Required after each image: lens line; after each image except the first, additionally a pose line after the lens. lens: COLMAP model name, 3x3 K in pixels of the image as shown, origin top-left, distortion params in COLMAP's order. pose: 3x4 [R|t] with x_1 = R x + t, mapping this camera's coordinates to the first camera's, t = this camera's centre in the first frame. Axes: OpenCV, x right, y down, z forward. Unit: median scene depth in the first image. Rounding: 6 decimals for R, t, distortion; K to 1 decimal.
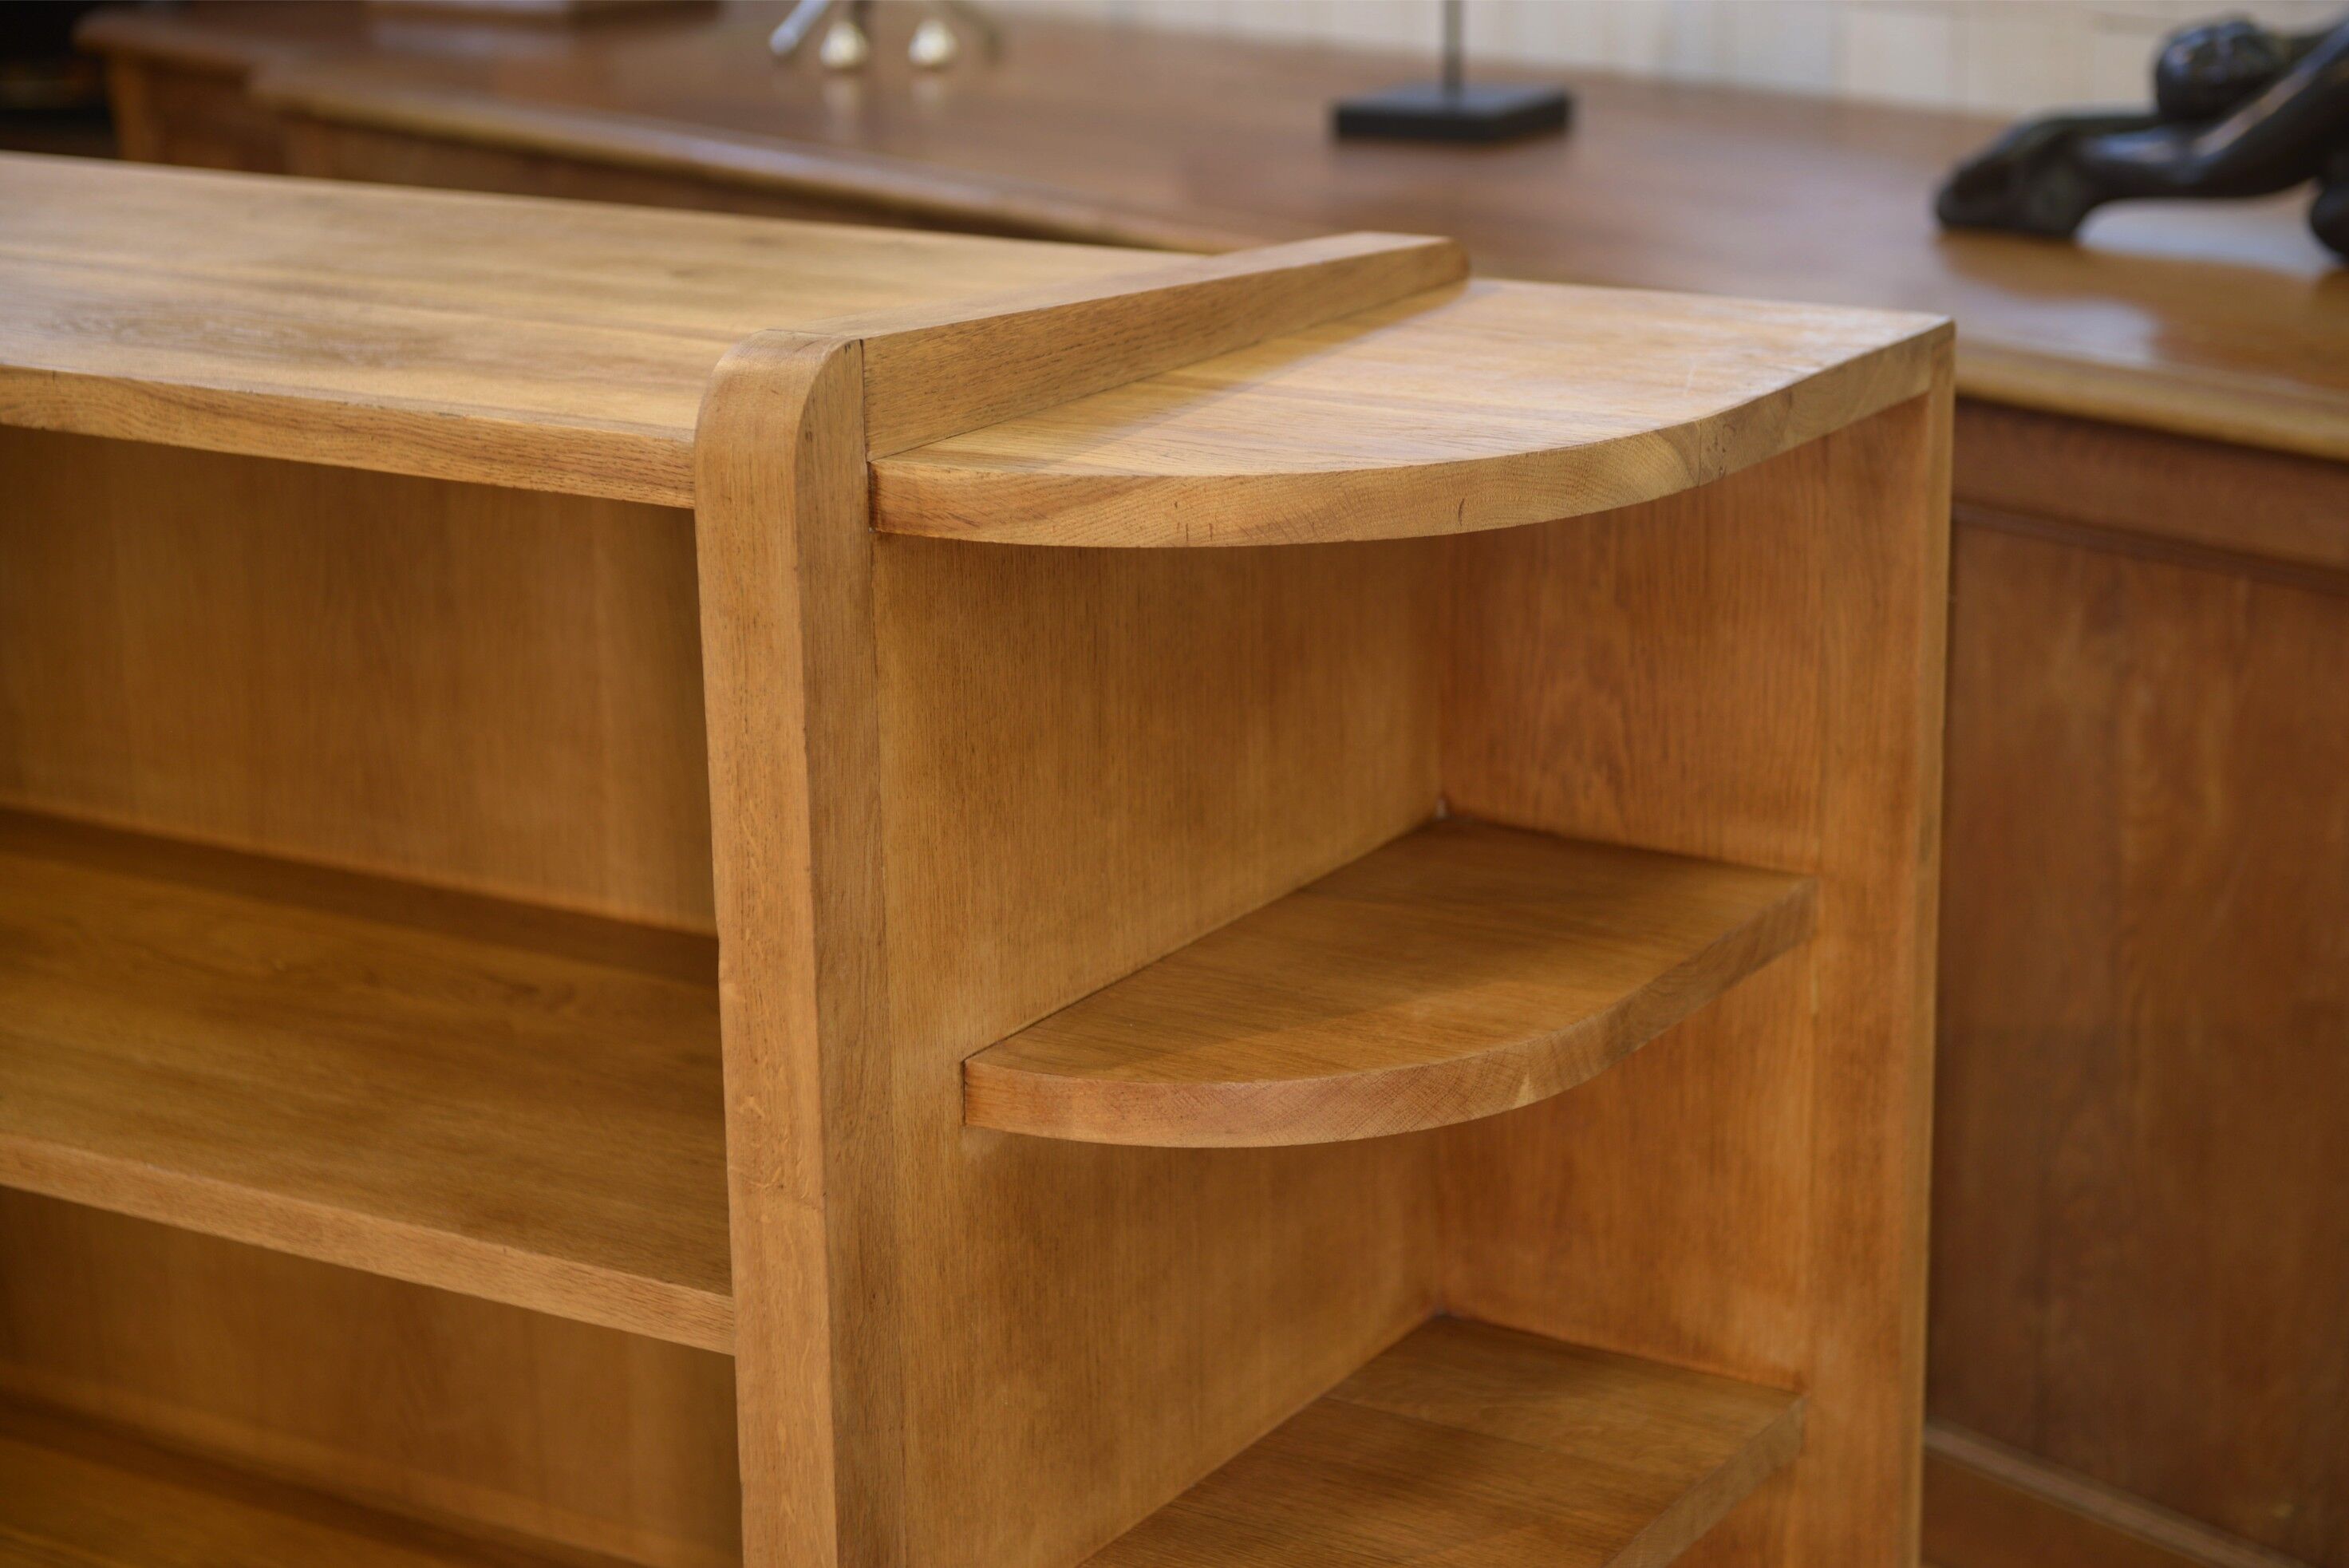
lens RADIAL K [[4450.6, 0, 1189.9], [0, 4450.6, 781.2], [0, 0, 1]] dist [0.148654, -0.535579]
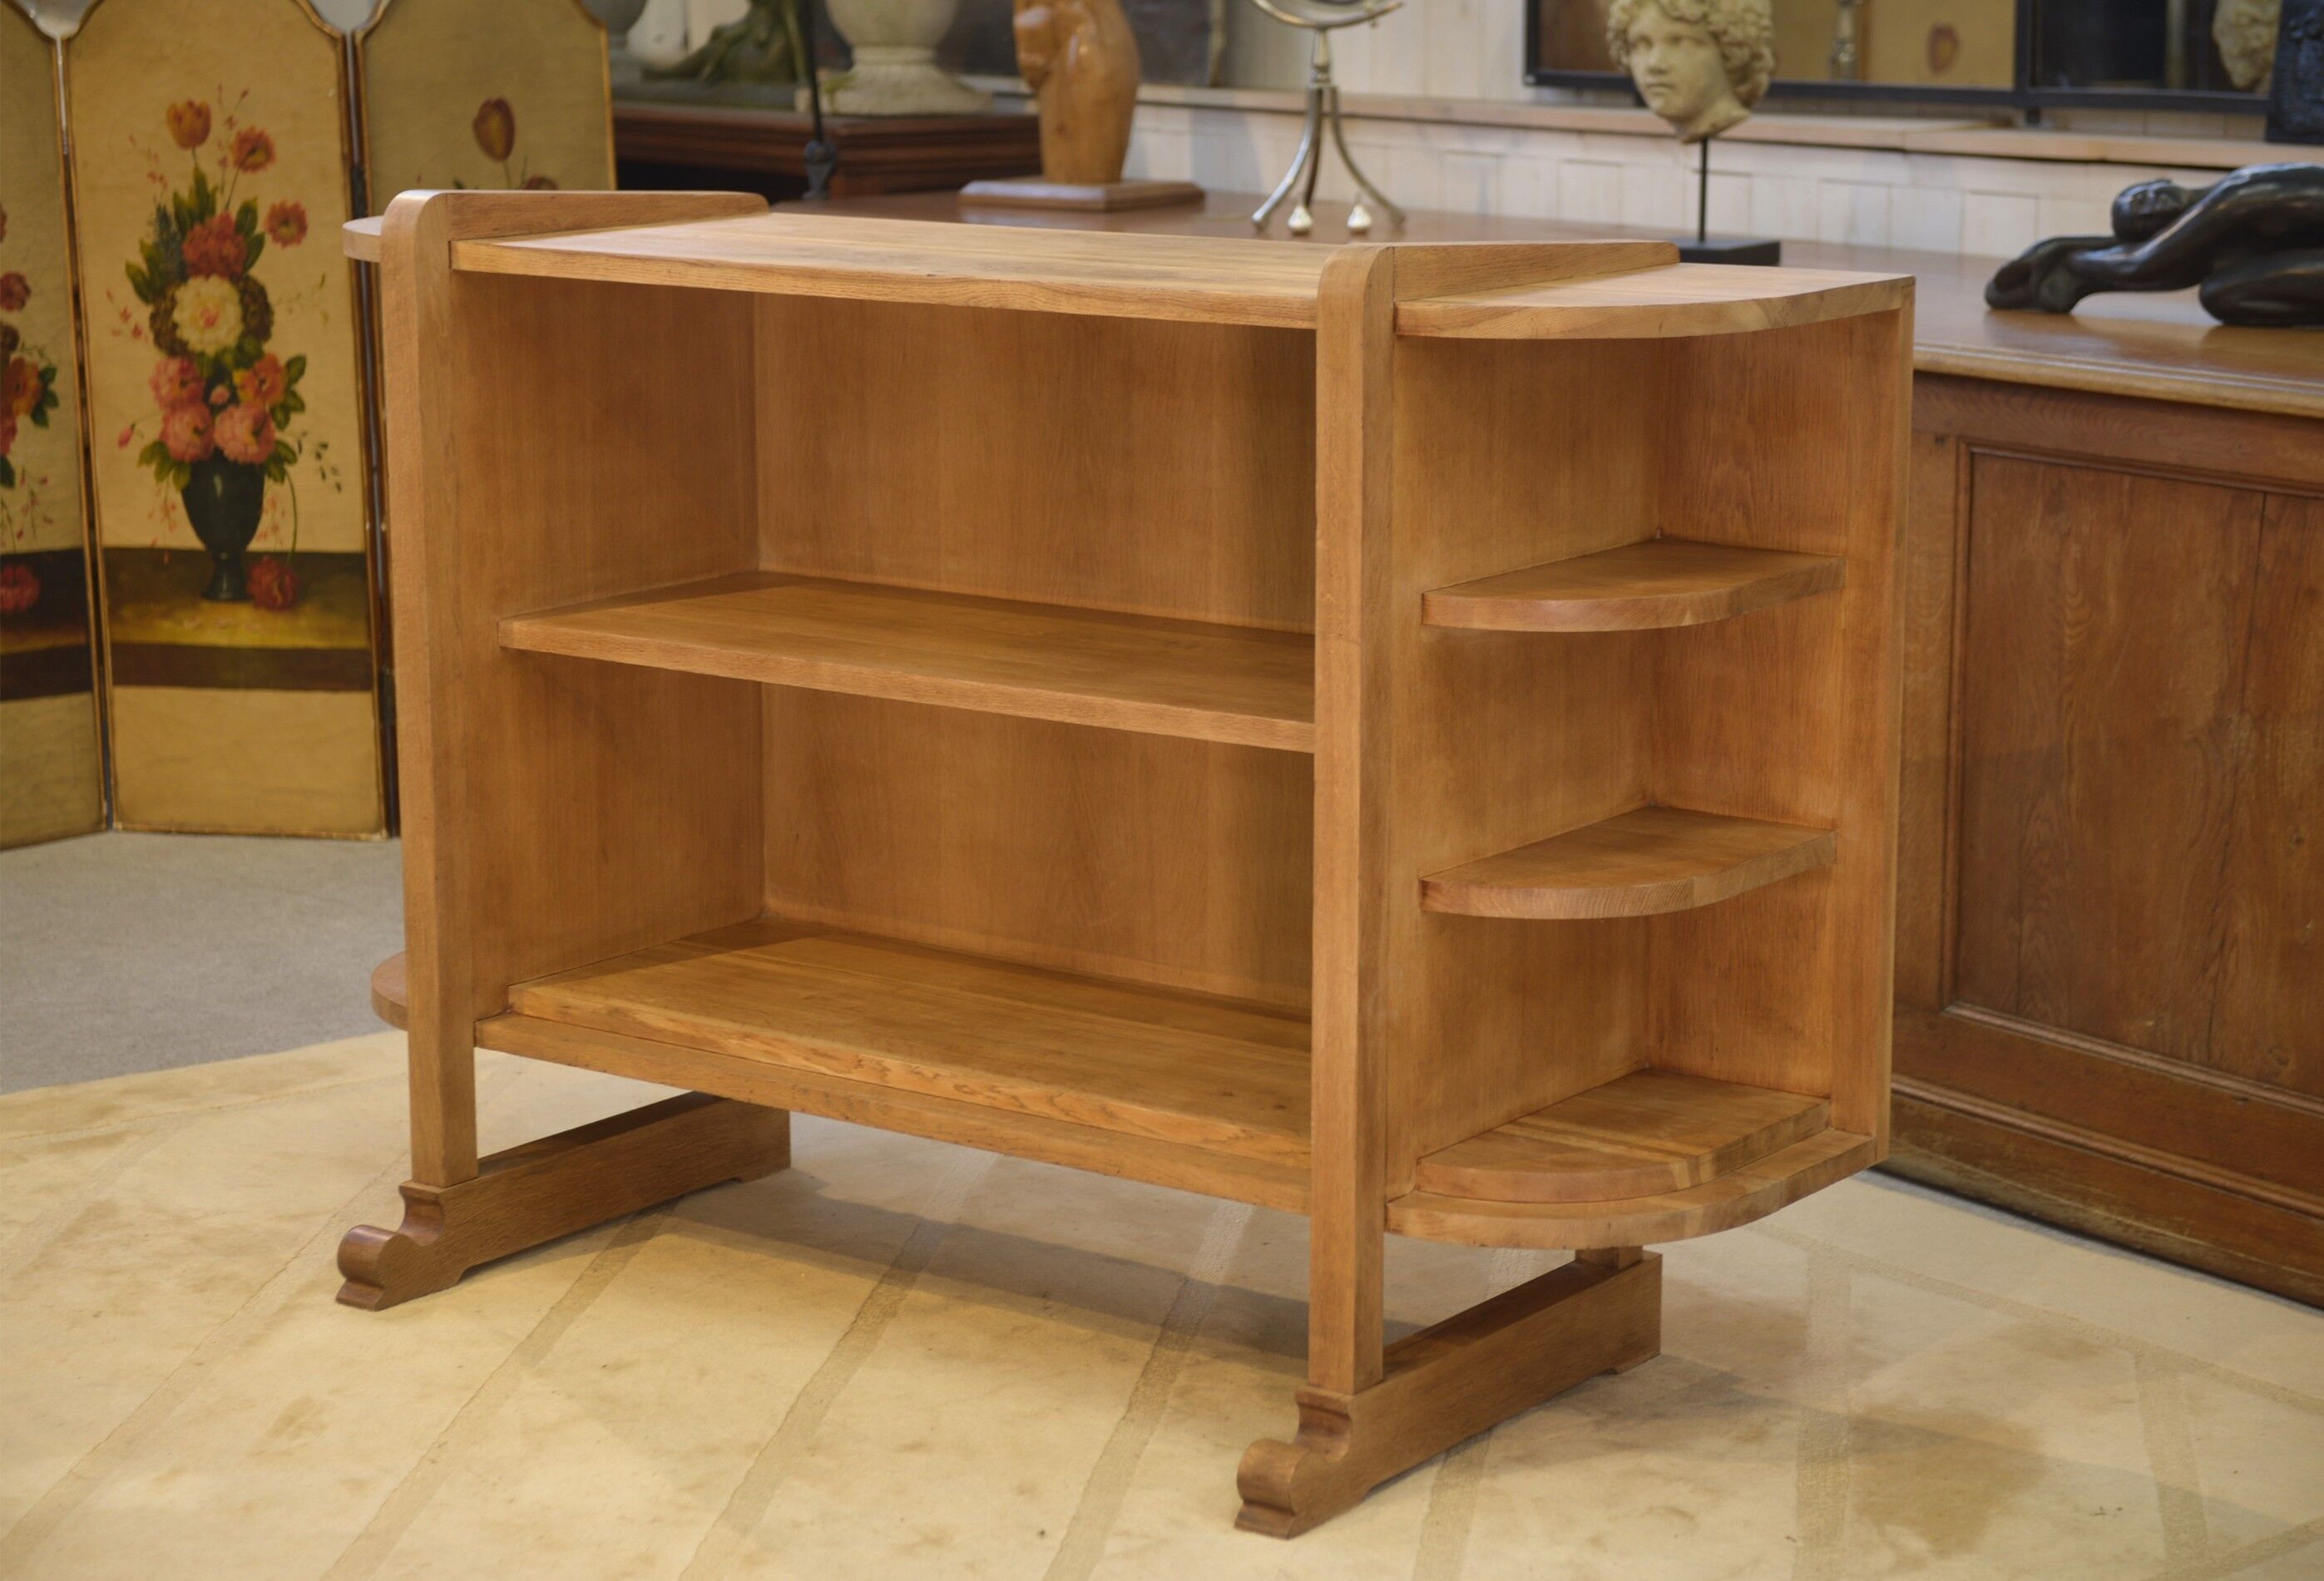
lens RADIAL K [[4623.8, 0, 1117.1], [0, 4623.8, 790.1], [0, 0, 1]] dist [0.150068, -0.521772]
pose [[0.996213, 0.029210, -0.081887, -0.010930], [-0.035341, 0.996599, -0.074444, 0.291610], [0.079434, 0.077056, 0.993857, -1.082978]]
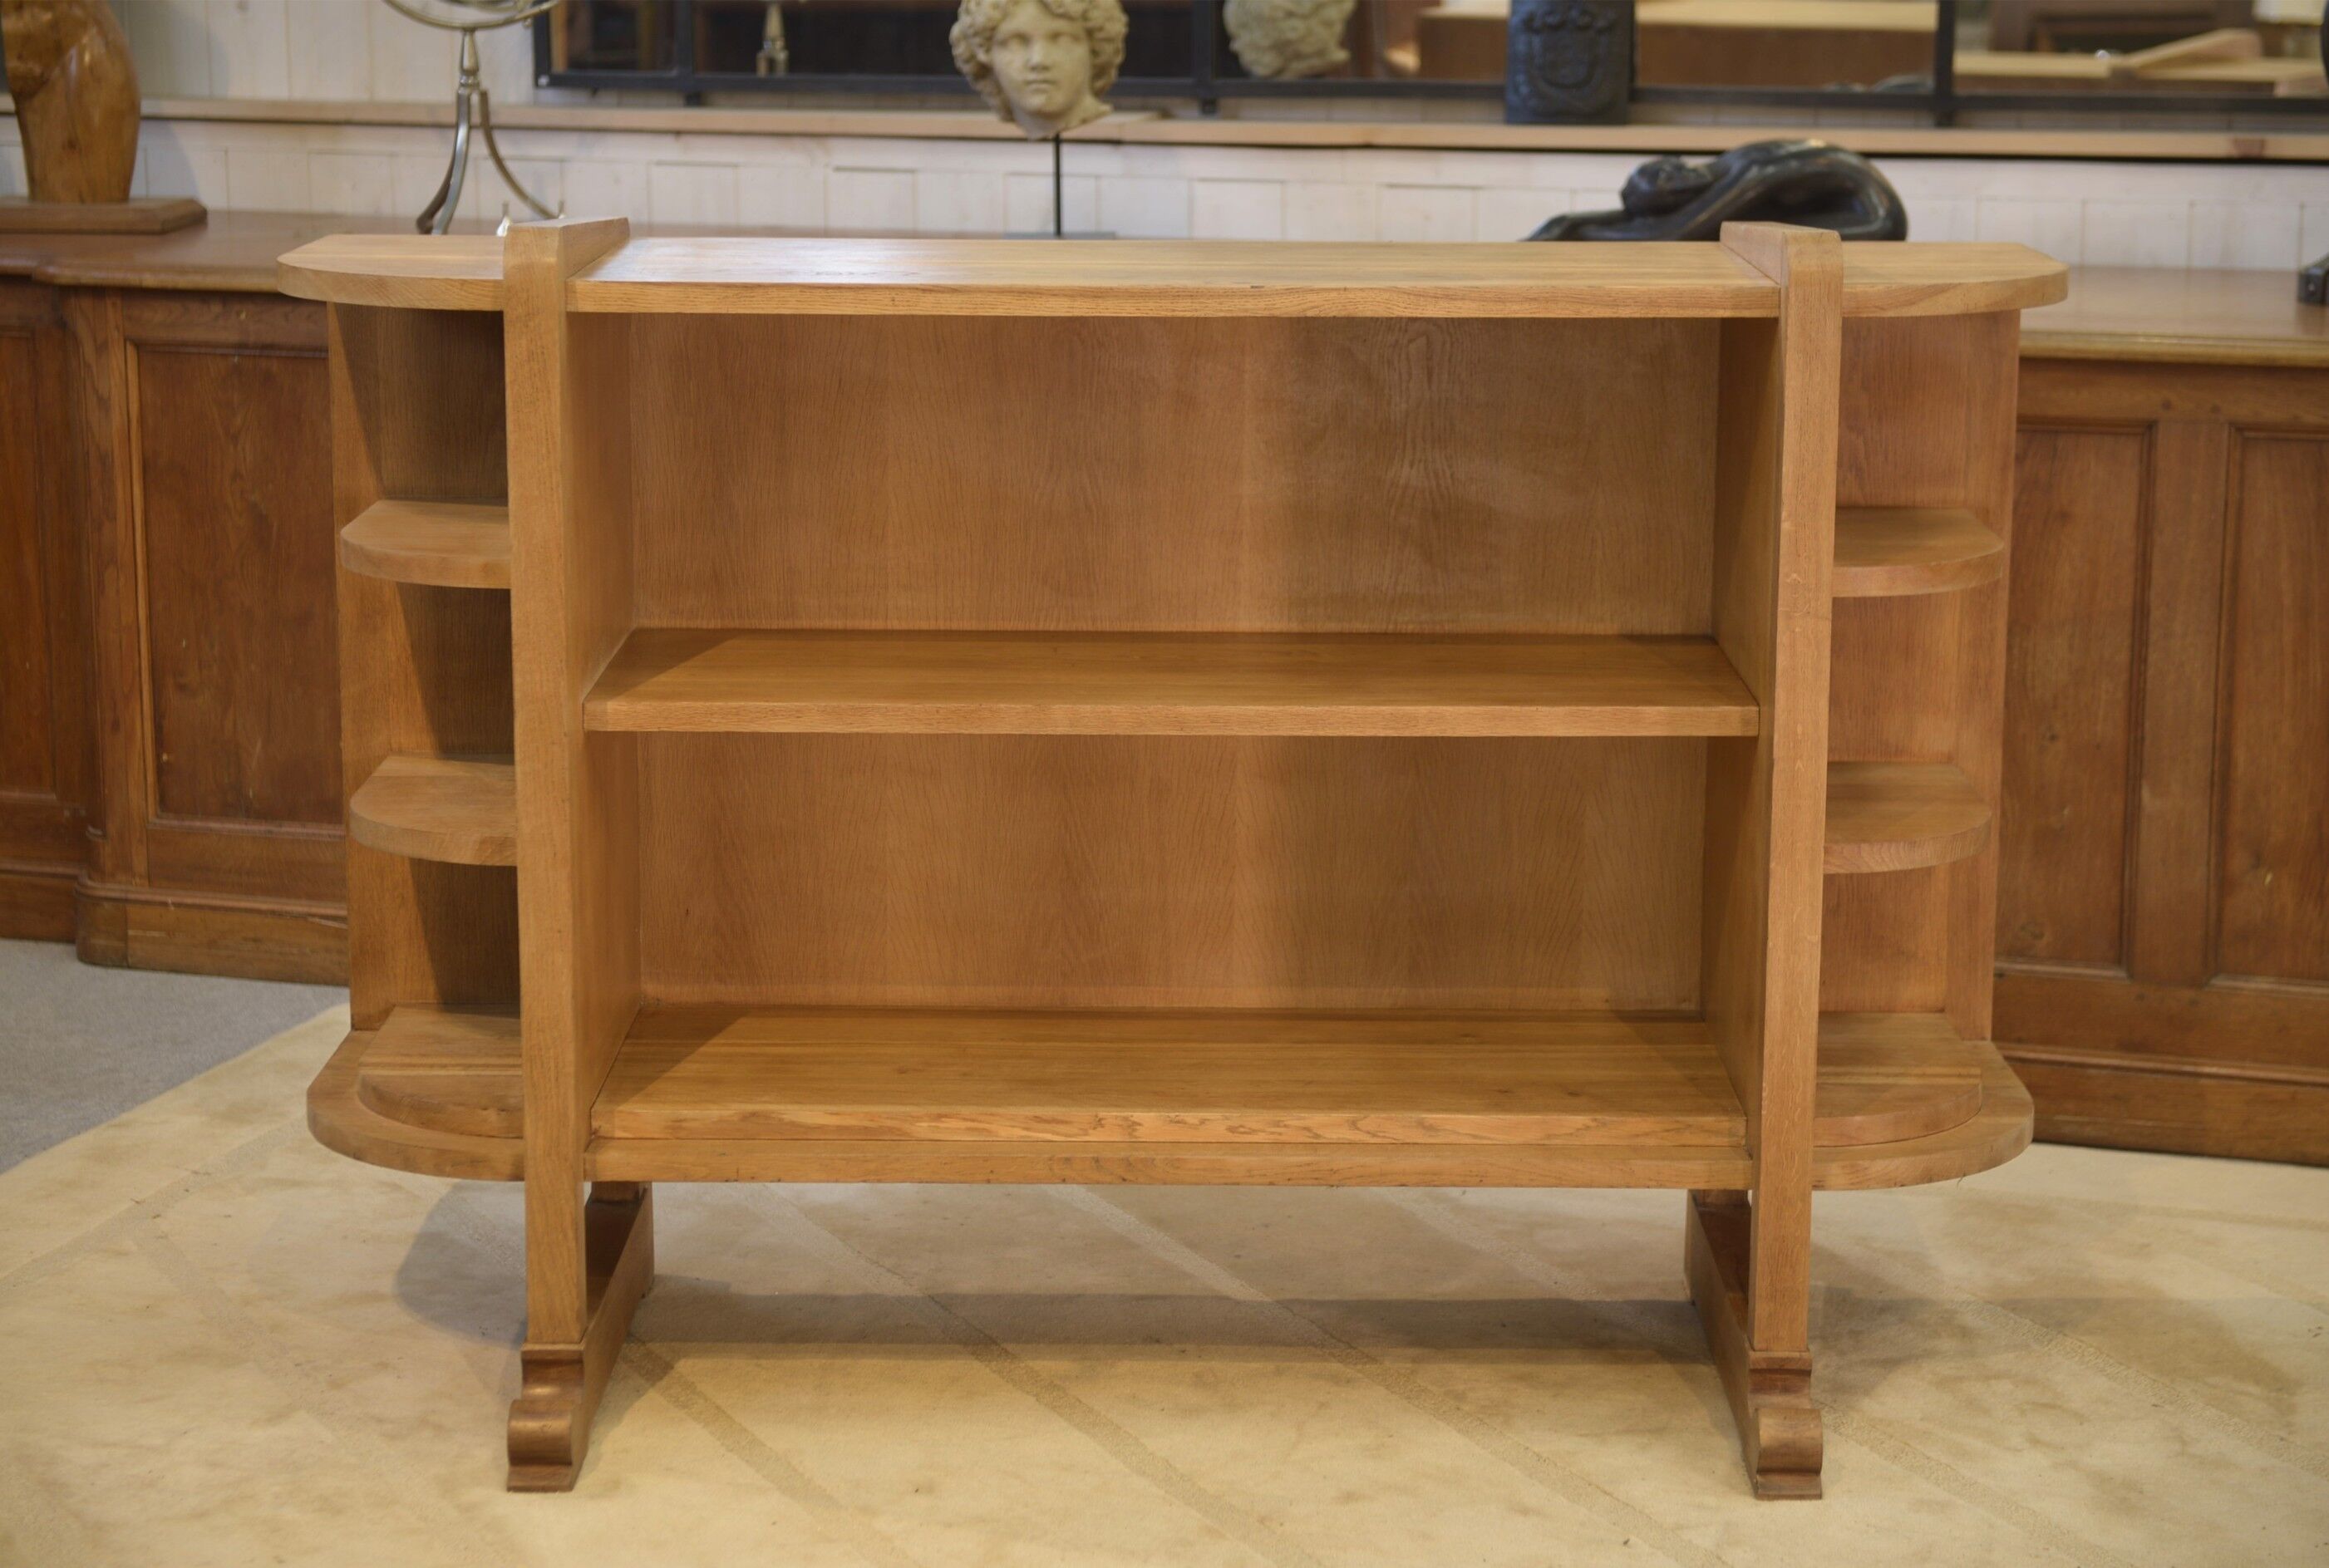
lens RADIAL K [[4621.2, 0, 1144.7], [0, 4621.2, 793.4], [0, 0, 1]] dist [0.137494, -0.413990]
pose [[0.856650, -0.083737, 0.509057, -1.349501], [0.123386, 0.991358, -0.044563, 0.209156], [-0.500926, 0.100985, 0.859578, -0.711510]]
